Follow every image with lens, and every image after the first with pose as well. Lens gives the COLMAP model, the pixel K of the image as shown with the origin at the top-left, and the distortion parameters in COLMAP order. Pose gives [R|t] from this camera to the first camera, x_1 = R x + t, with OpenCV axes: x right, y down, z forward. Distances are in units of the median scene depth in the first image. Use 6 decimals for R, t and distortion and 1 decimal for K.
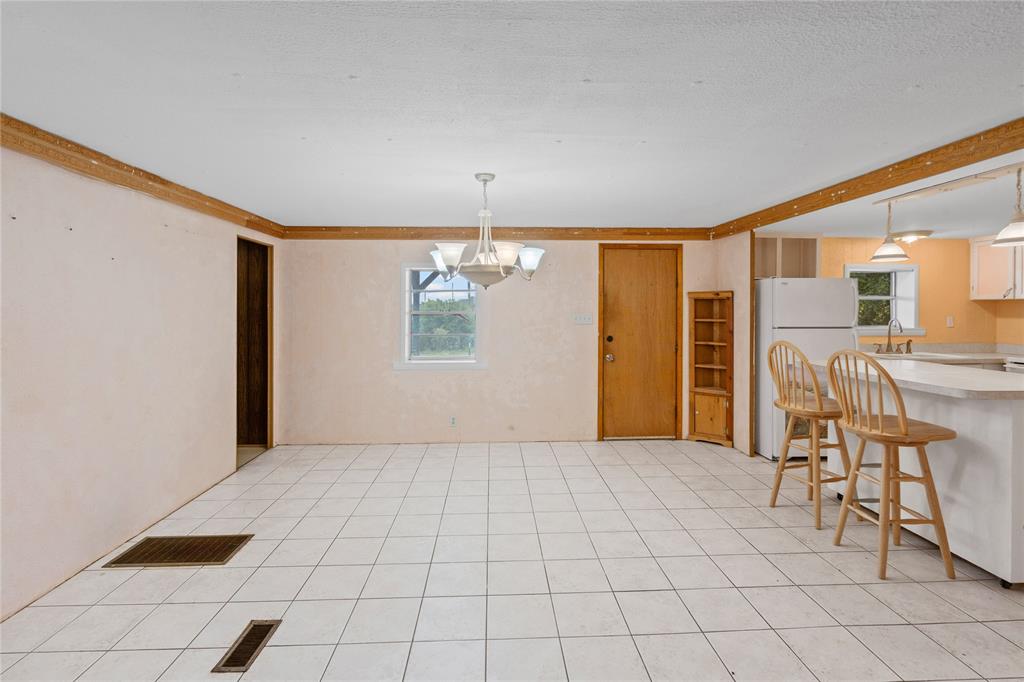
lens RADIAL K [[471.4, 0, 504.1], [0, 471.4, 317.5], [0, 0, 1]] dist [-0.006347, 0.000526]
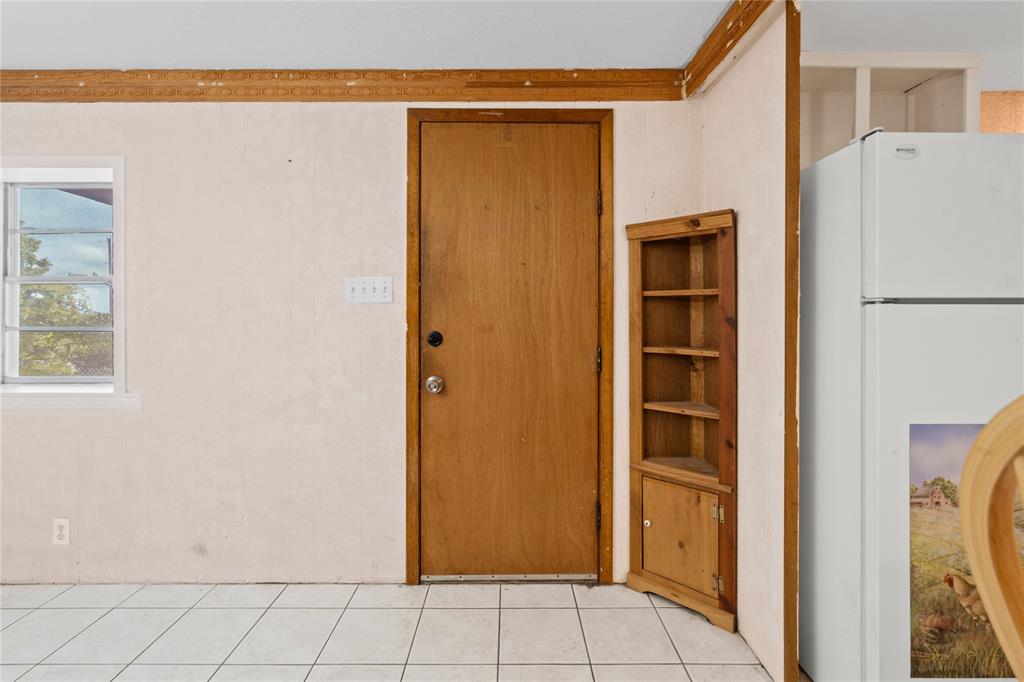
lens RADIAL K [[471.4, 0, 503.0], [0, 471.4, 321.1], [0, 0, 1]] dist [-0.006347, 0.000526]
pose [[0.999045, 0.002299, -0.043630, 0.303538], [-0.002503, 0.999986, -0.004630, 0.031430], [0.043619, 0.004734, 0.999037, 0.591304]]
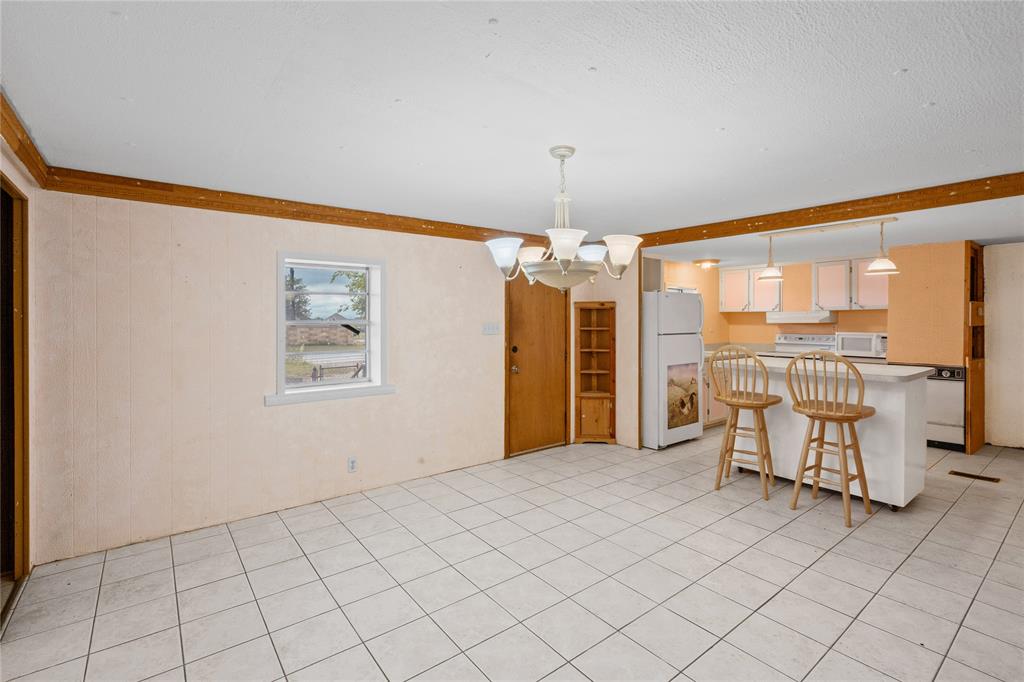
lens RADIAL K [[471.4, 0, 508.8], [0, 471.4, 324.6], [0, 0, 1]] dist [-0.006347, 0.000526]
pose [[0.815663, -0.005631, 0.578500, -0.336925], [0.009262, 0.999952, -0.003326, -0.001459], [-0.578454, 0.008071, 0.815675, 0.232704]]
